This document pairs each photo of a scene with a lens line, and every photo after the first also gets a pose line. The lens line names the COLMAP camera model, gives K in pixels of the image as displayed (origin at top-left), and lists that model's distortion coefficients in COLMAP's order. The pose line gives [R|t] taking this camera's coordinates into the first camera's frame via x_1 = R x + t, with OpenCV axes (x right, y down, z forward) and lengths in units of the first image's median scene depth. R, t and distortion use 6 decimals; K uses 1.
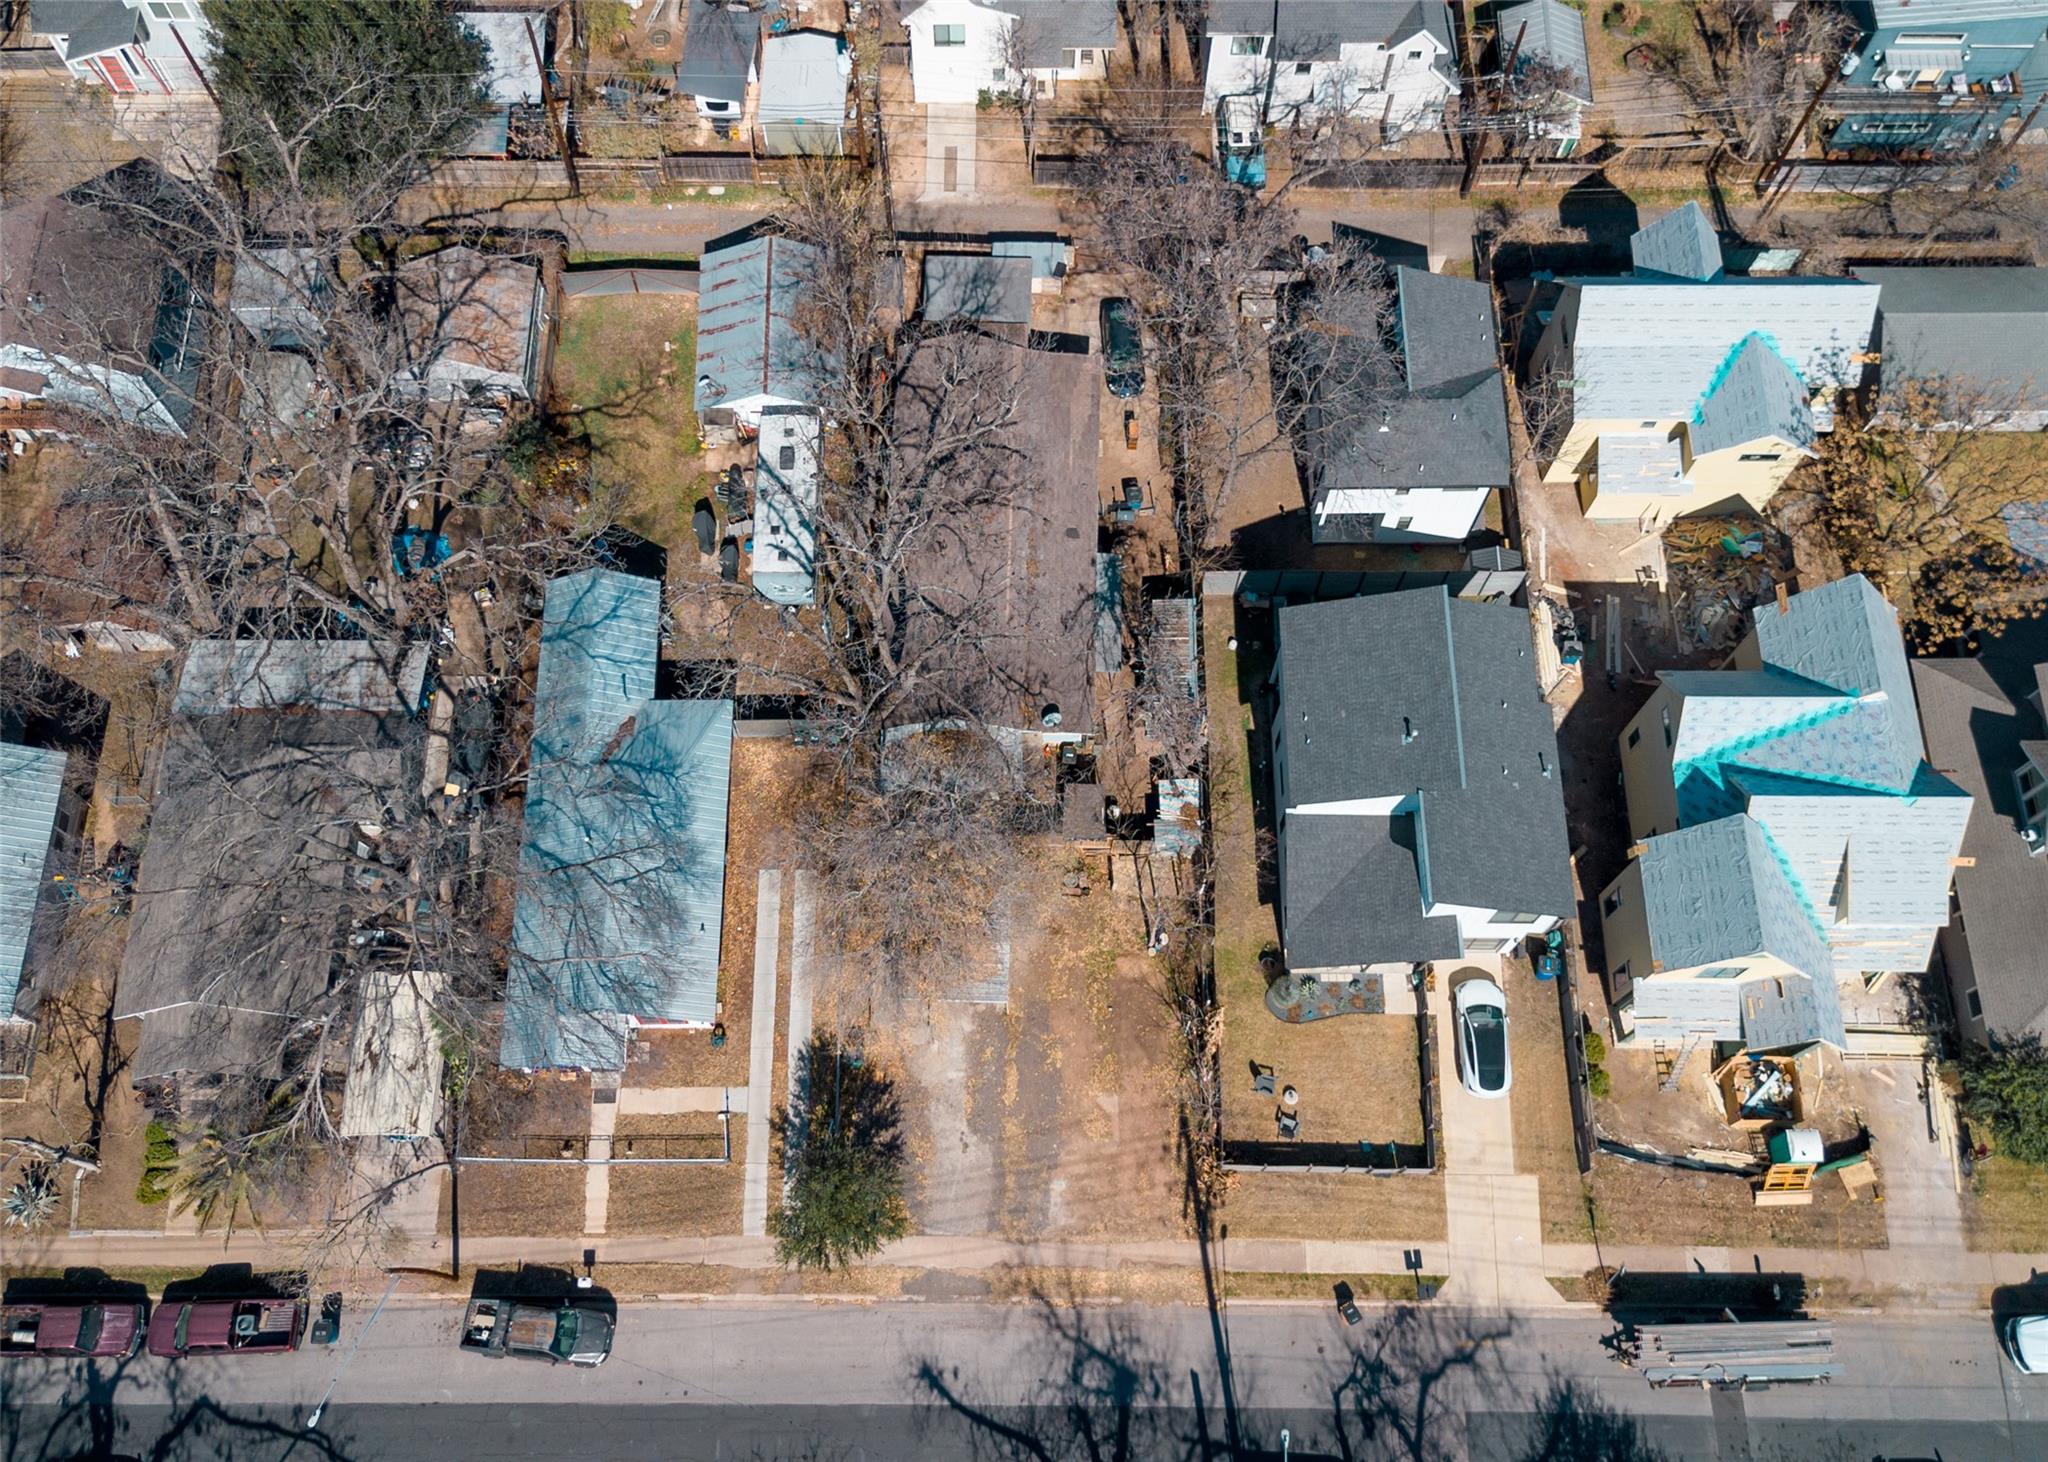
lens RADIAL K [[1819.1, 0, 981.2], [0, 1819.1, 716.3], [0, 0, 1]] dist [0.076150, -0.065152]
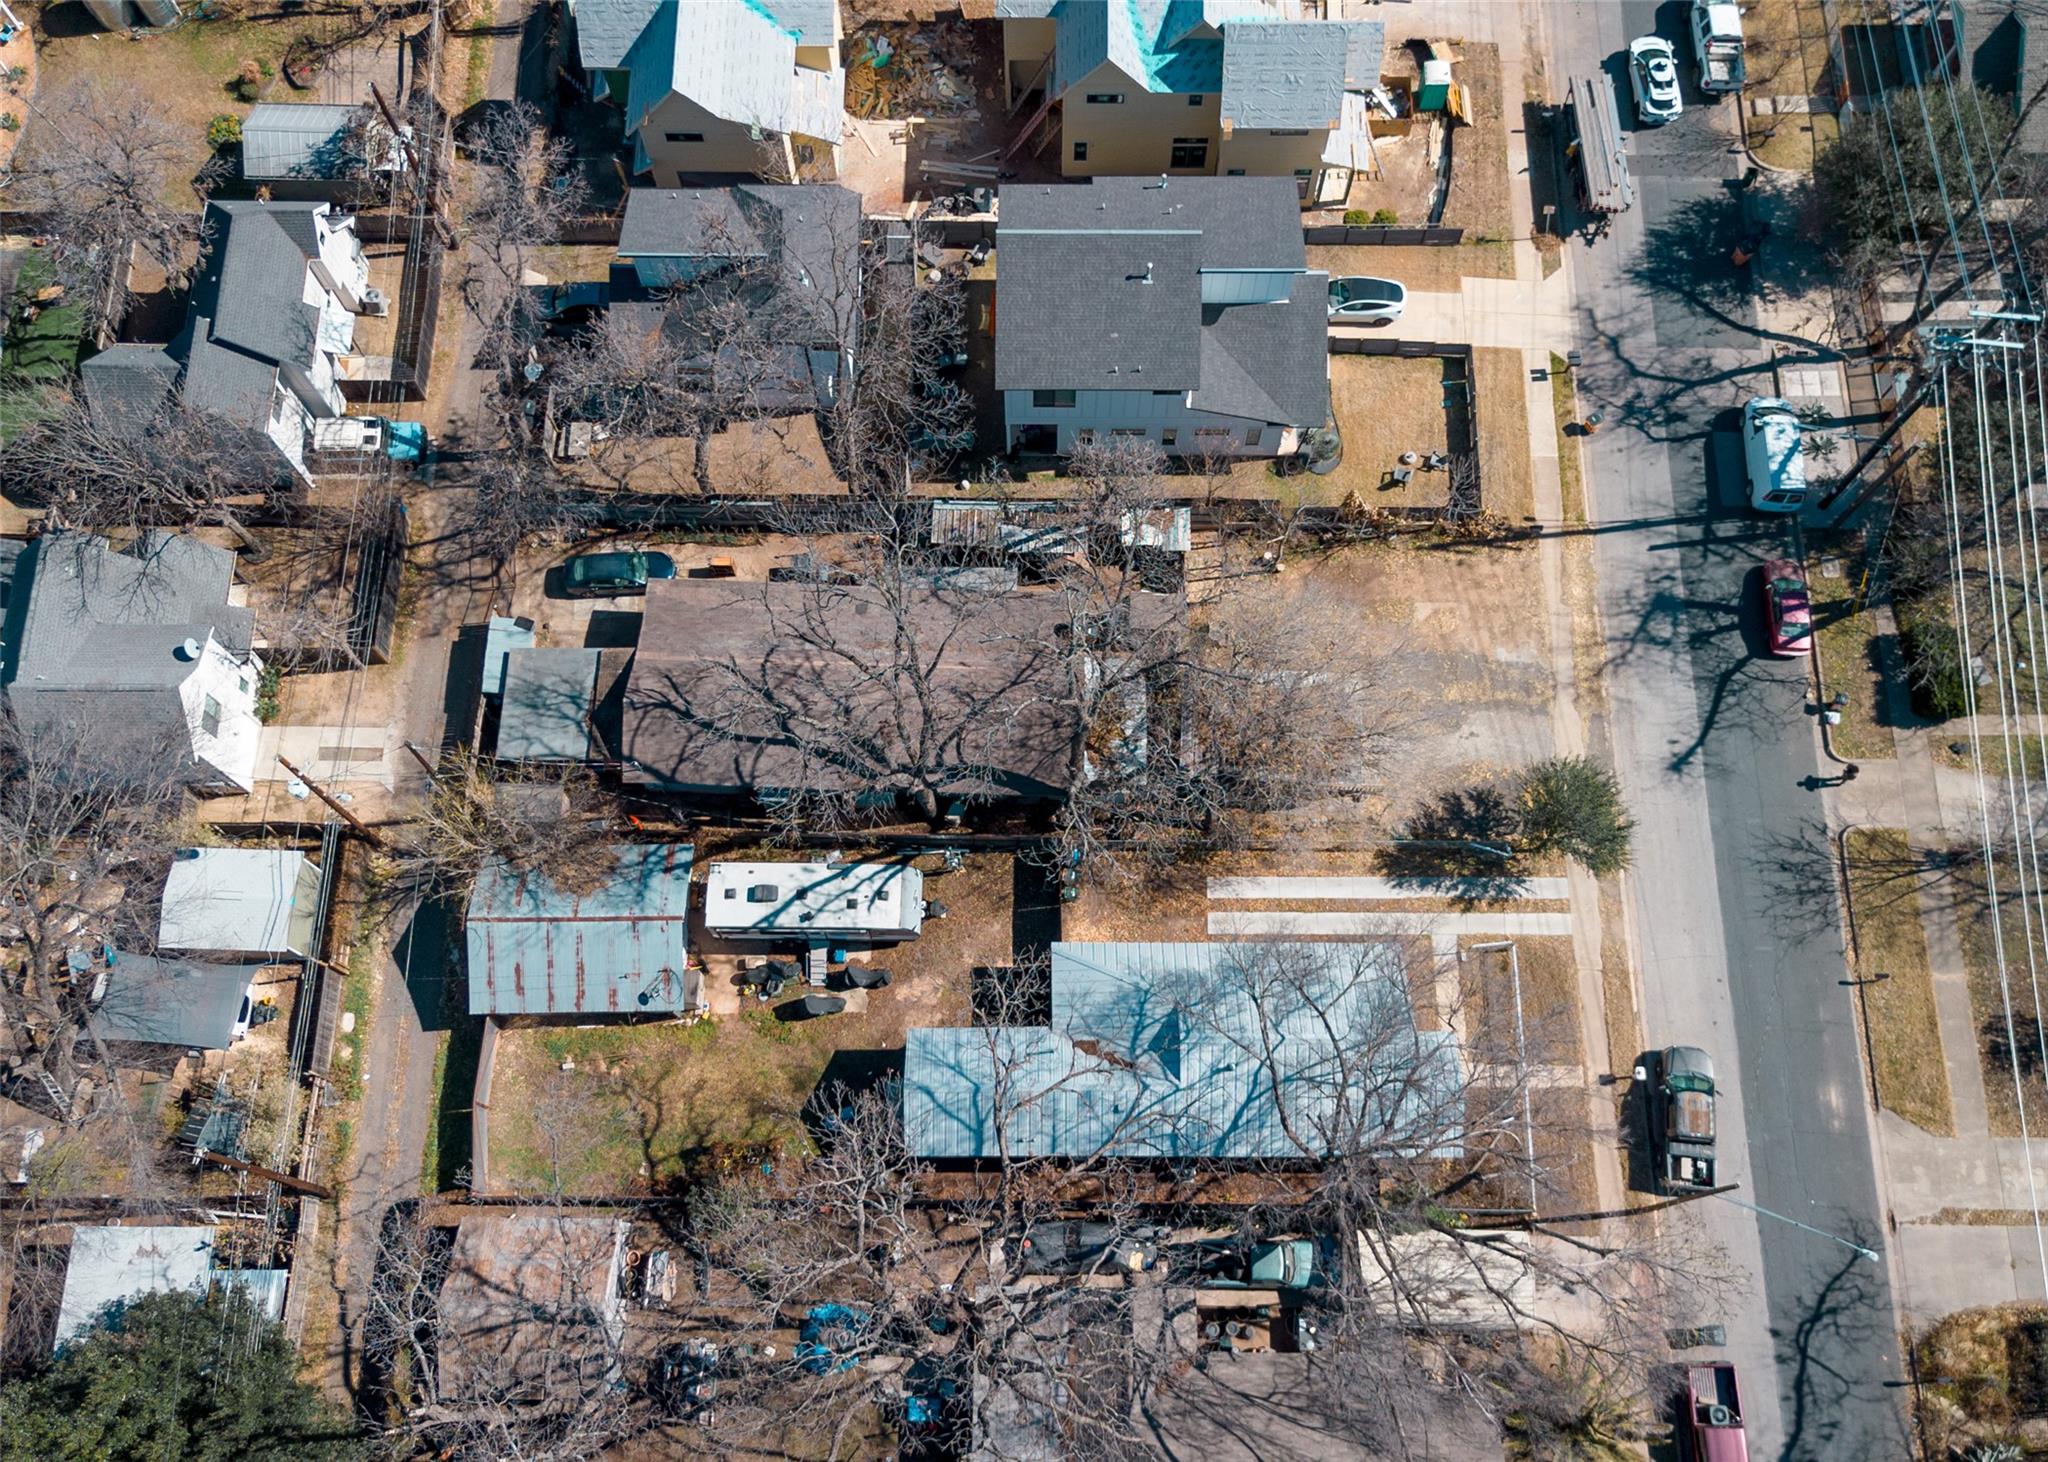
lens RADIAL K [[1877.3, 0, 998.0], [0, 1877.3, 739.6], [0, 0, 1]] dist [0.066313, -0.048864]
pose [[0.006678, -0.942053, 0.335398, -0.374084], [0.931042, 0.128233, 0.341639, -0.390567], [-0.364851, 0.309988, 0.877947, 0.128820]]
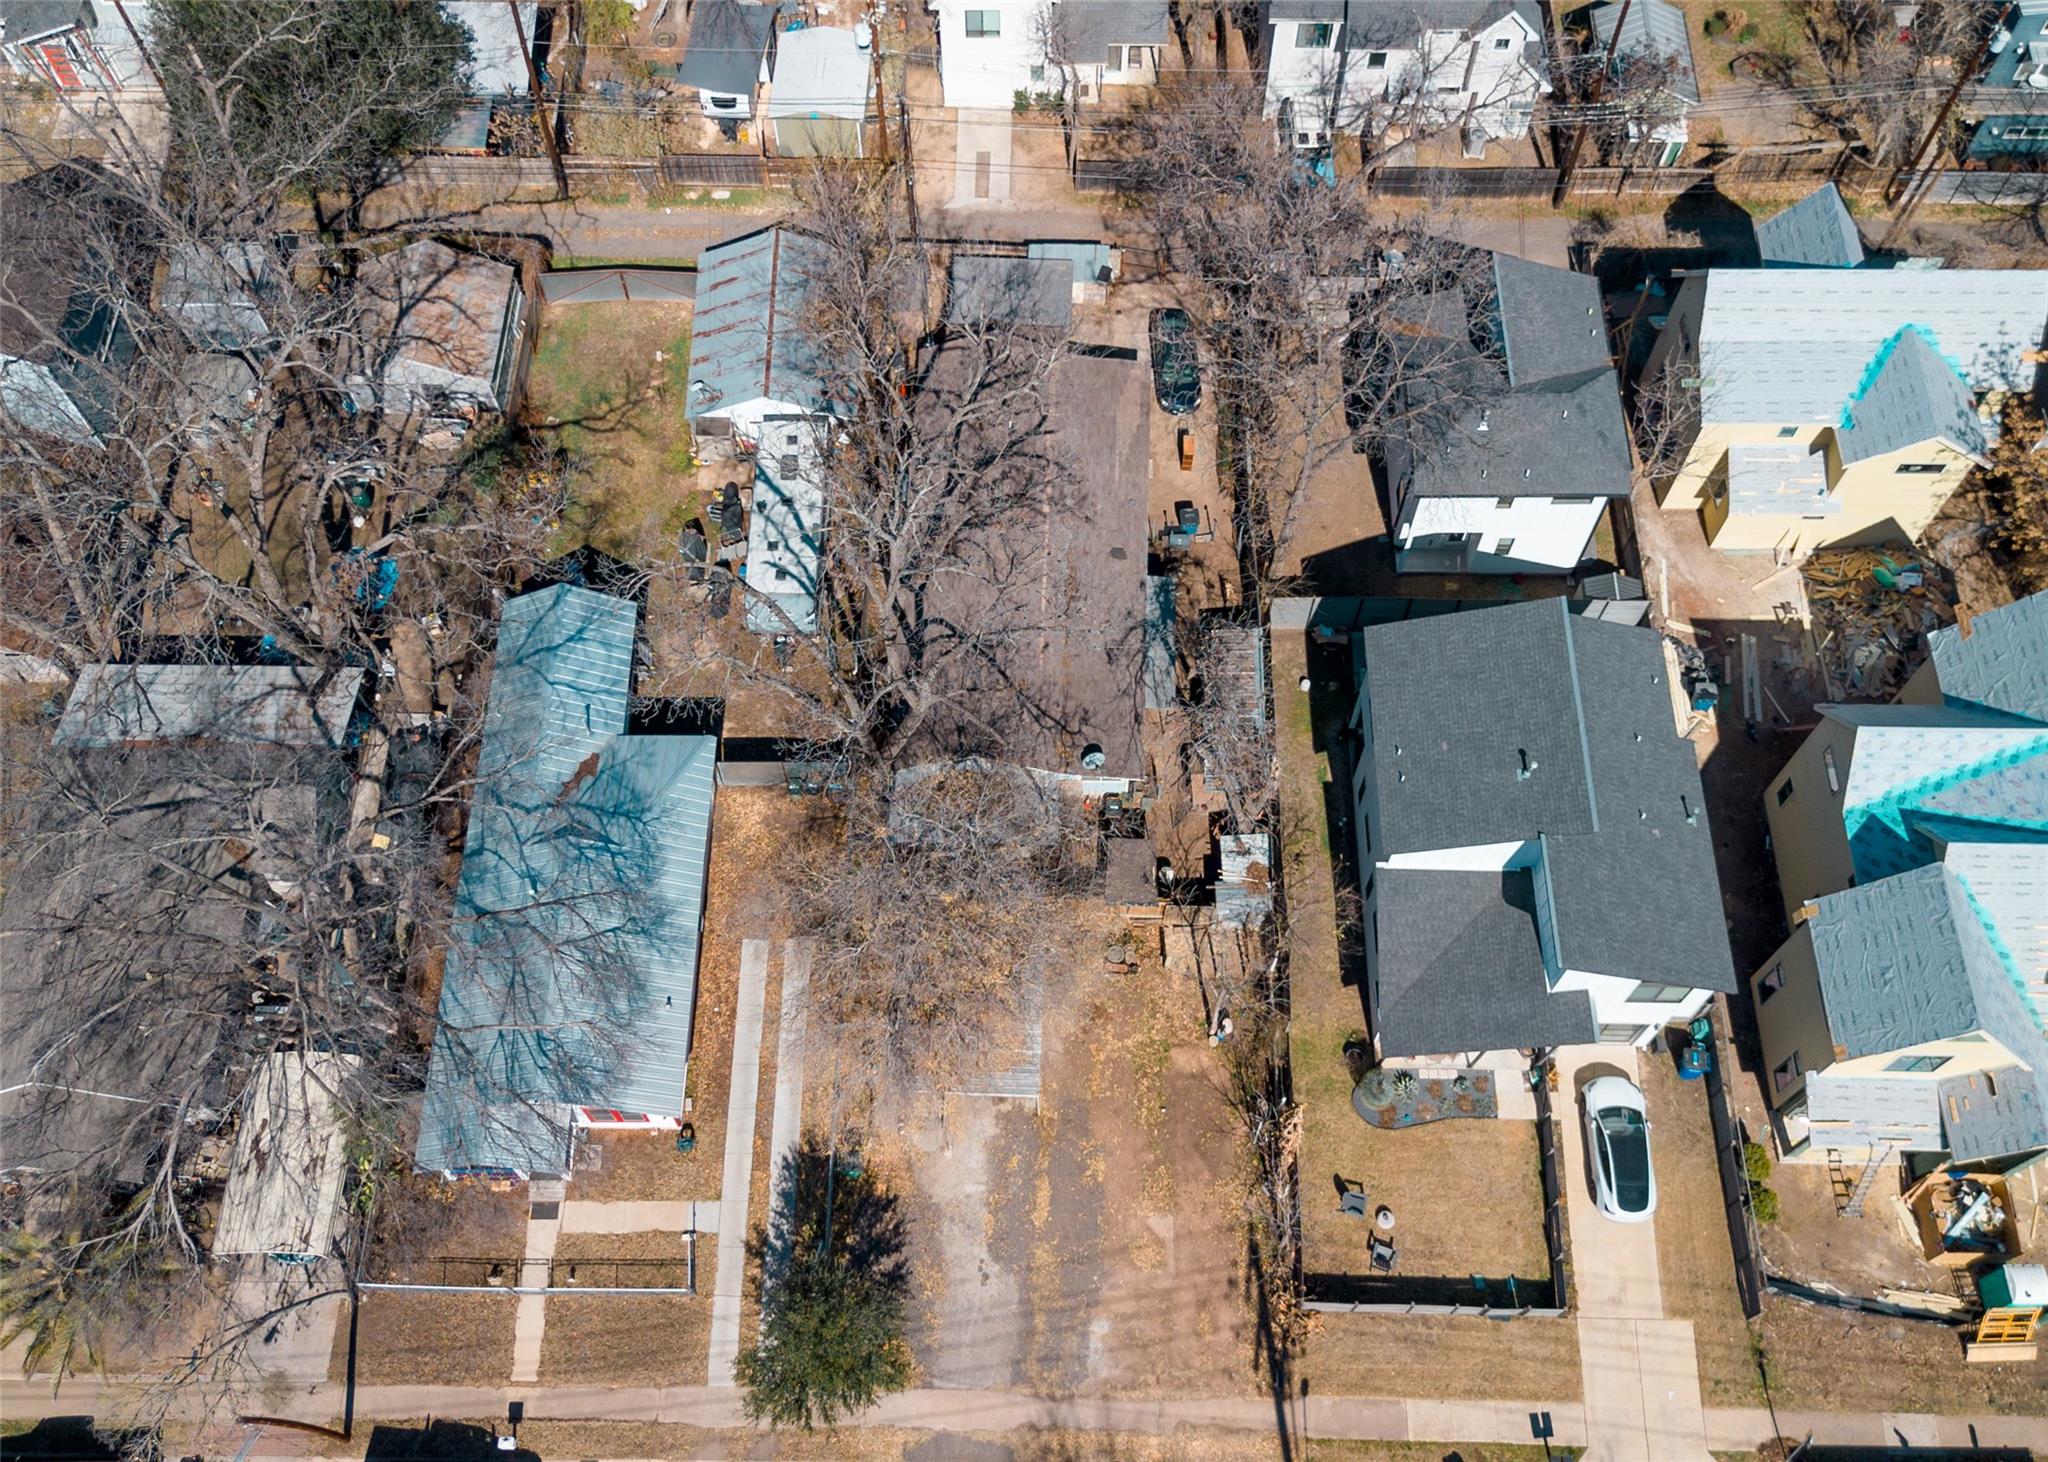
lens RADIAL K [[1830.2, 0, 1010.2], [0, 1830.2, 720.4], [0, 0, 1]] dist [0.048785, -0.014404]
pose [[0.999952, 0.008752, -0.004447, 0.003906], [-0.009142, 0.995252, -0.096903, 0.066420], [0.003578, 0.096939, 0.995284, 0.158462]]
